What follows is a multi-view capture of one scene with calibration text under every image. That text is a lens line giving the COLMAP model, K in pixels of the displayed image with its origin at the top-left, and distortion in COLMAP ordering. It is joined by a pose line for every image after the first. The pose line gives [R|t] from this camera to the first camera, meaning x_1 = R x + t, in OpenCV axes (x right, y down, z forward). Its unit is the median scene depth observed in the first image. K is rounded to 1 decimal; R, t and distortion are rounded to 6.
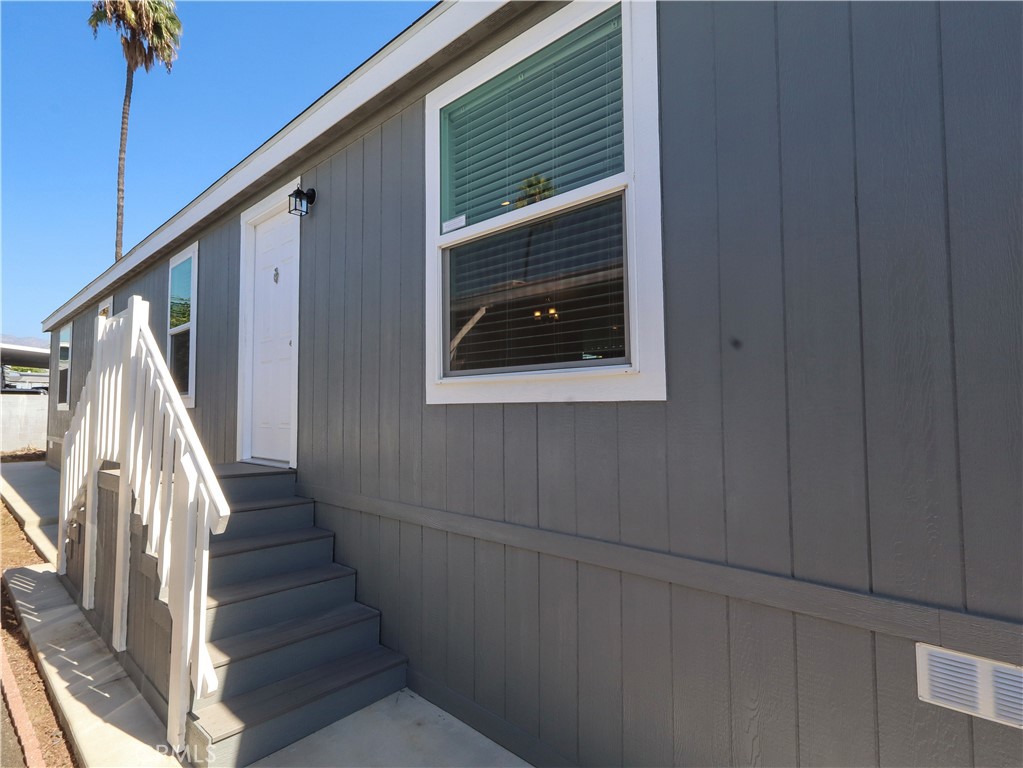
lens RADIAL K [[533.3, 0, 518.6], [0, 533.3, 381.7], [0, 0, 1]] dist [-0.003987, 0.002096]
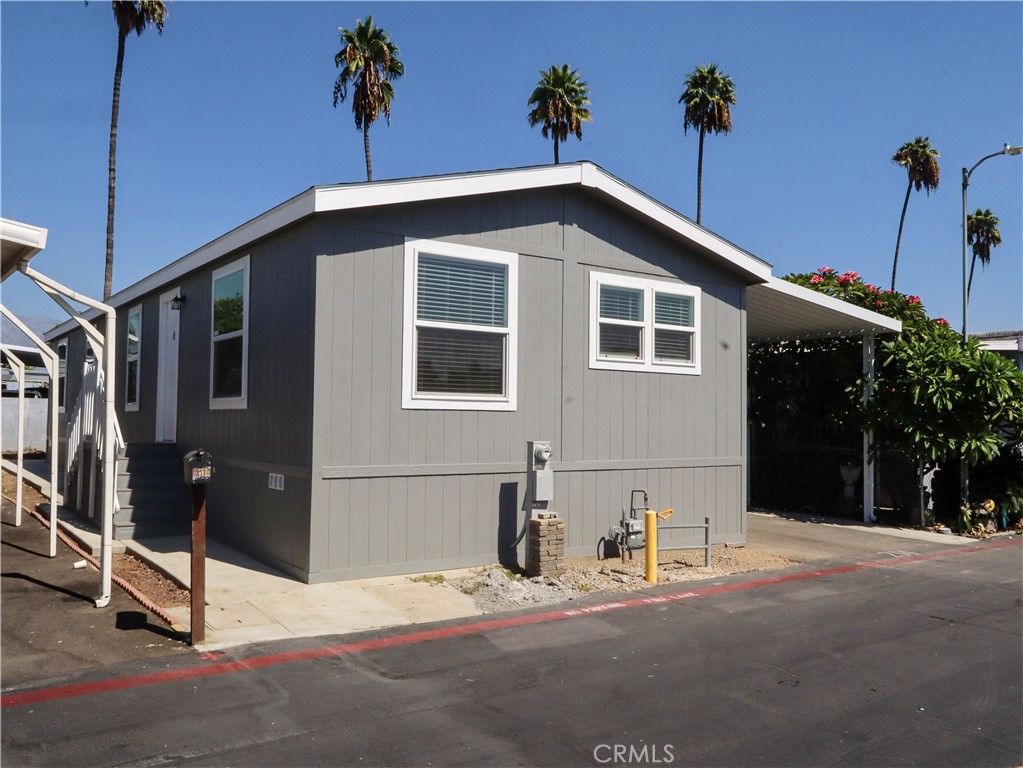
lens RADIAL K [[864.3, 0, 519.2], [0, 864.3, 383.7], [0, 0, 1]] dist [0.001121, 0.000158]
pose [[0.978094, 0.006861, -0.208051, 0.241027], [-0.005905, 0.999969, 0.005212, -0.012233], [0.208080, -0.003870, 0.978104, -0.298254]]
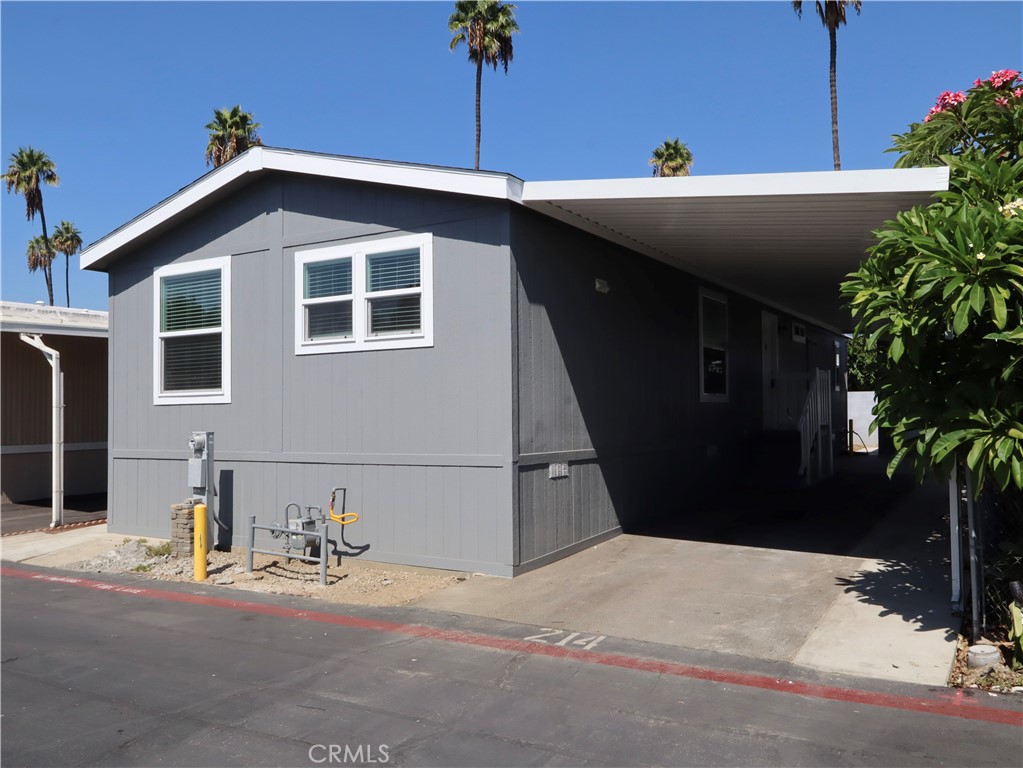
lens RADIAL K [[864.3, 0, 520.7], [0, 864.3, 382.7], [0, 0, 1]] dist [0.001121, 0.000158]
pose [[0.195272, -0.033554, -0.980175, 0.616838], [0.060678, 0.997913, -0.022073, 0.011361], [0.978870, -0.055164, 0.196900, 0.166364]]
